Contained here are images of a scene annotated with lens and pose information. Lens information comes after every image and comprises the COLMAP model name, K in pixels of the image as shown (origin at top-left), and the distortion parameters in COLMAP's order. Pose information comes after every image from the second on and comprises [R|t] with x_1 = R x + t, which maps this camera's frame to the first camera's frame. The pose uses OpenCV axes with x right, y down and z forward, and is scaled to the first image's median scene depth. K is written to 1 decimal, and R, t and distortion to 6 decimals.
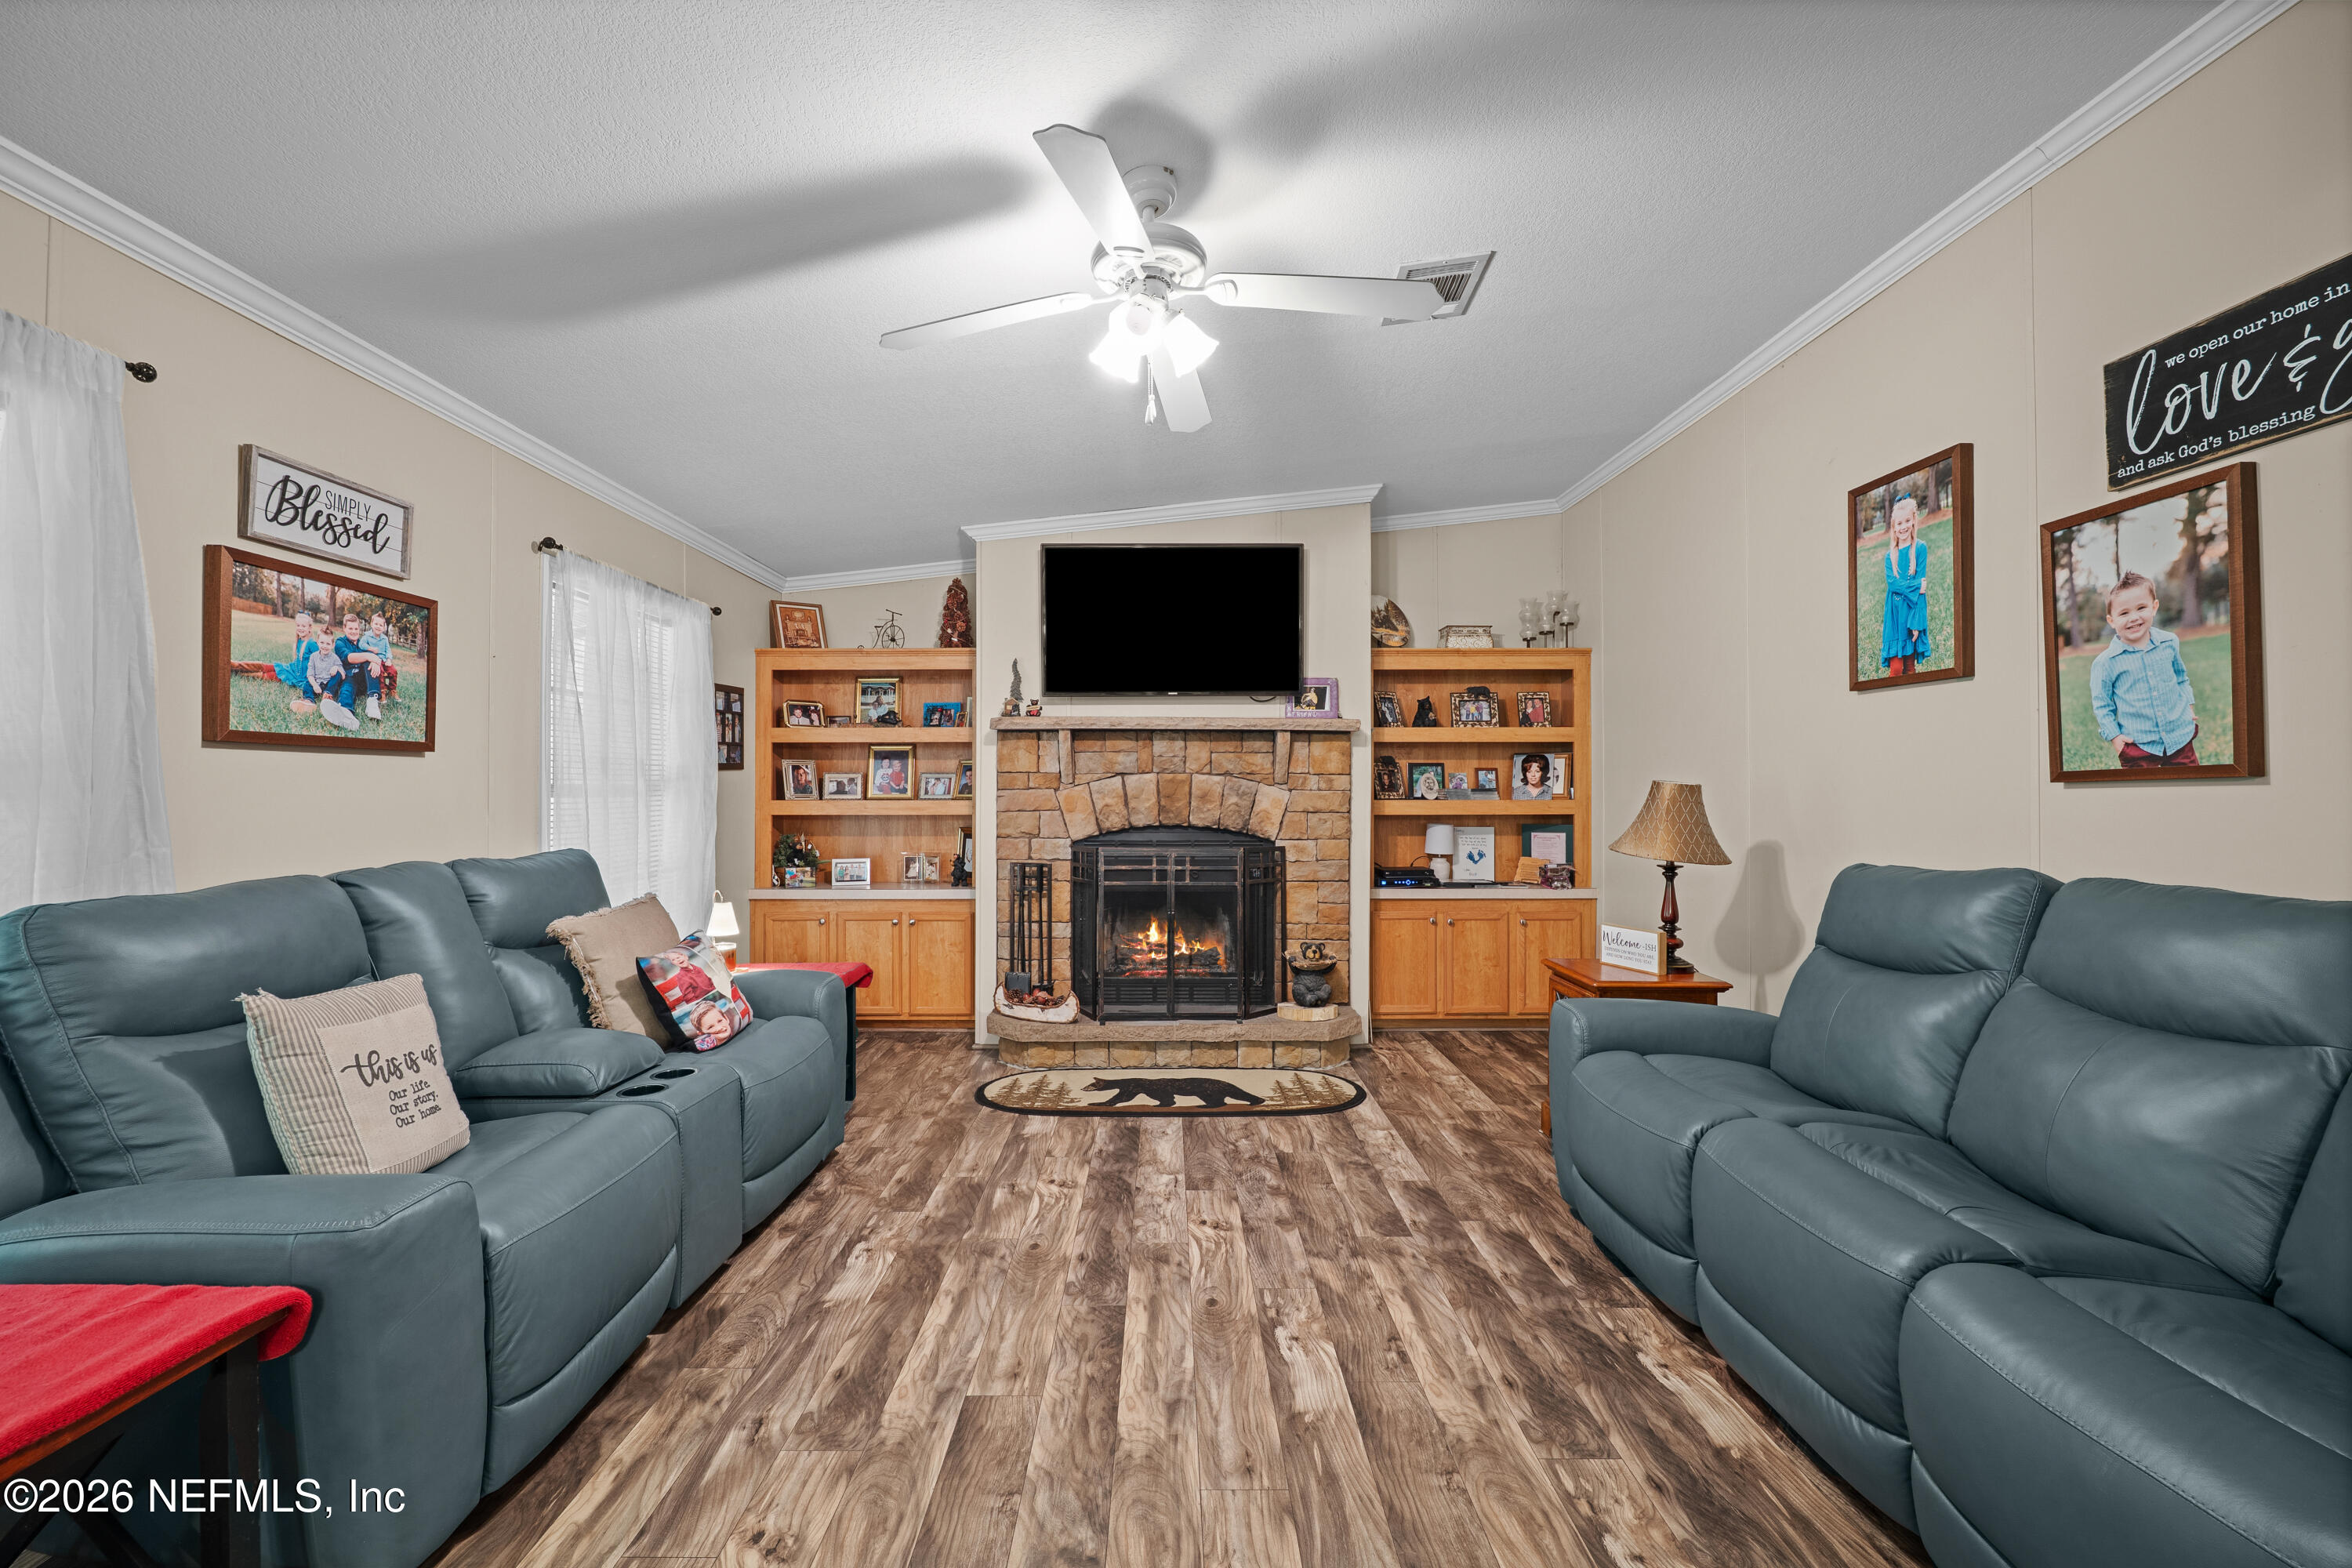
lens RADIAL K [[965.8, 0, 1163.0], [0, 965.8, 799.2], [0, 0, 1]] dist [-0.010338, 0.000167]
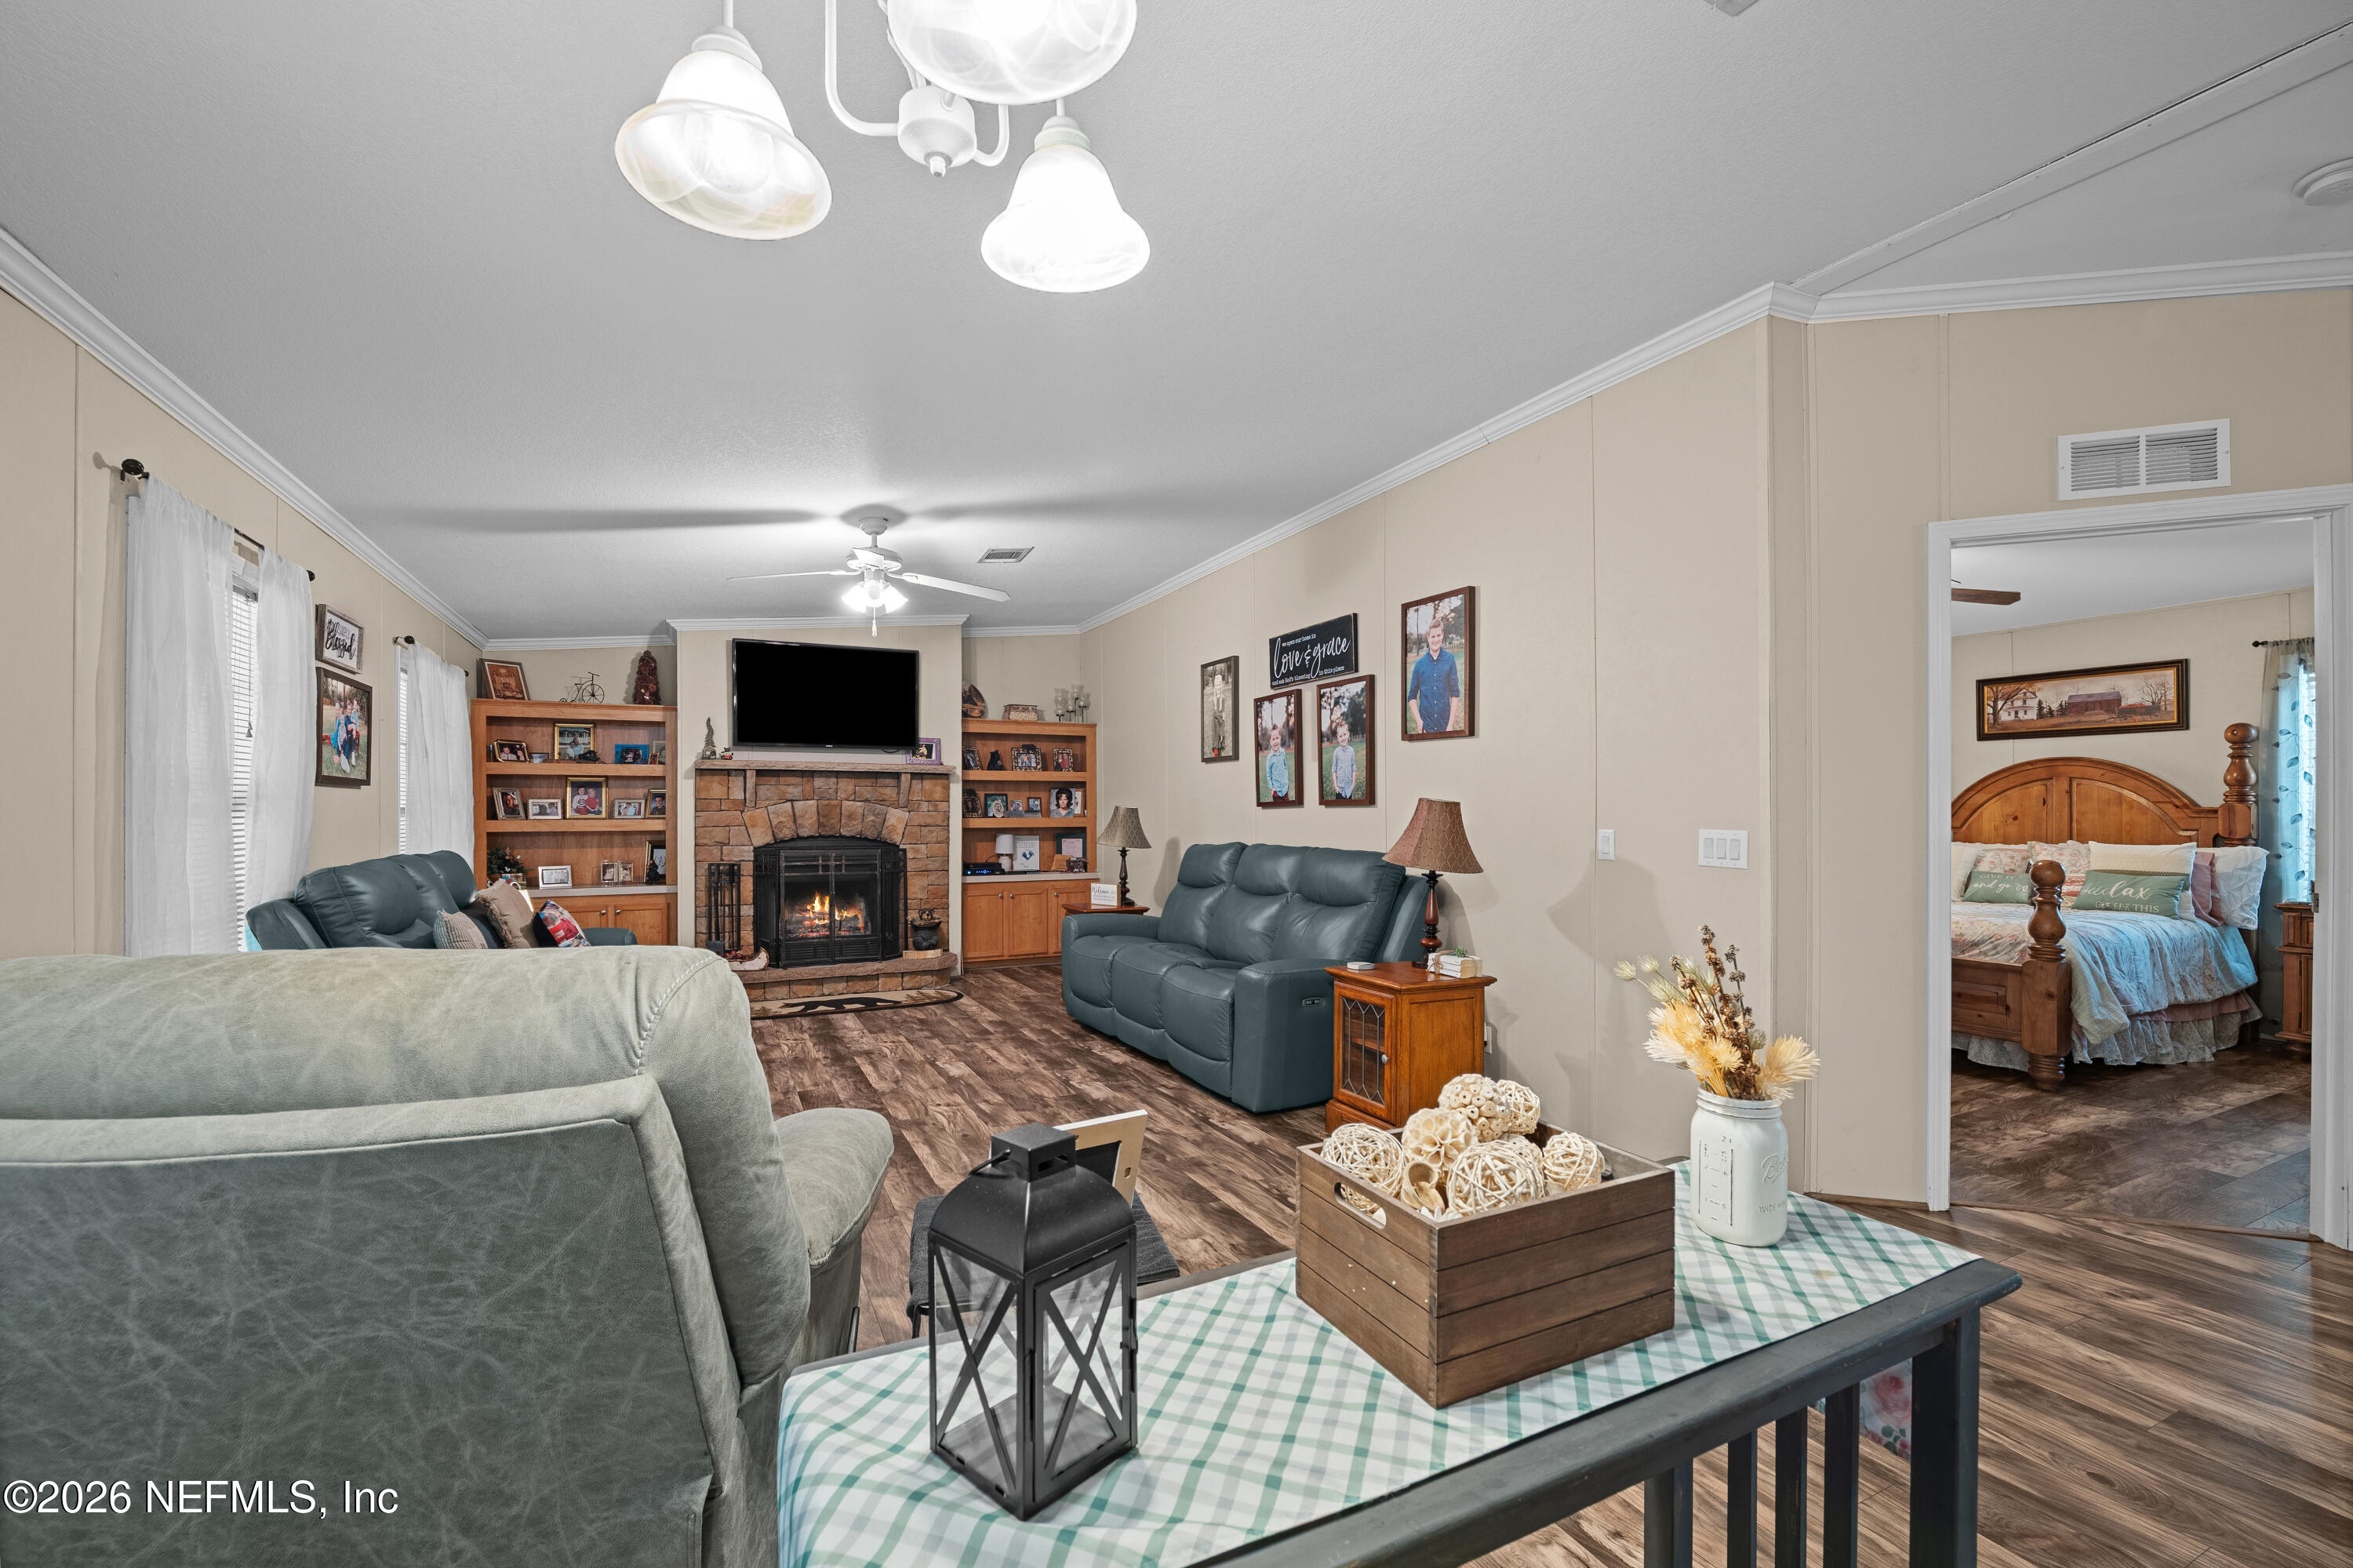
lens RADIAL K [[966.2, 0, 1163.5], [0, 966.2, 799.2], [0, 0, 1]] dist [-0.010338, 0.000167]
pose [[0.901368, 0.004182, 0.433033, -0.166777], [0.006401, 0.999715, -0.022978, 0.008718], [-0.433006, 0.023484, 0.901085, -0.545417]]
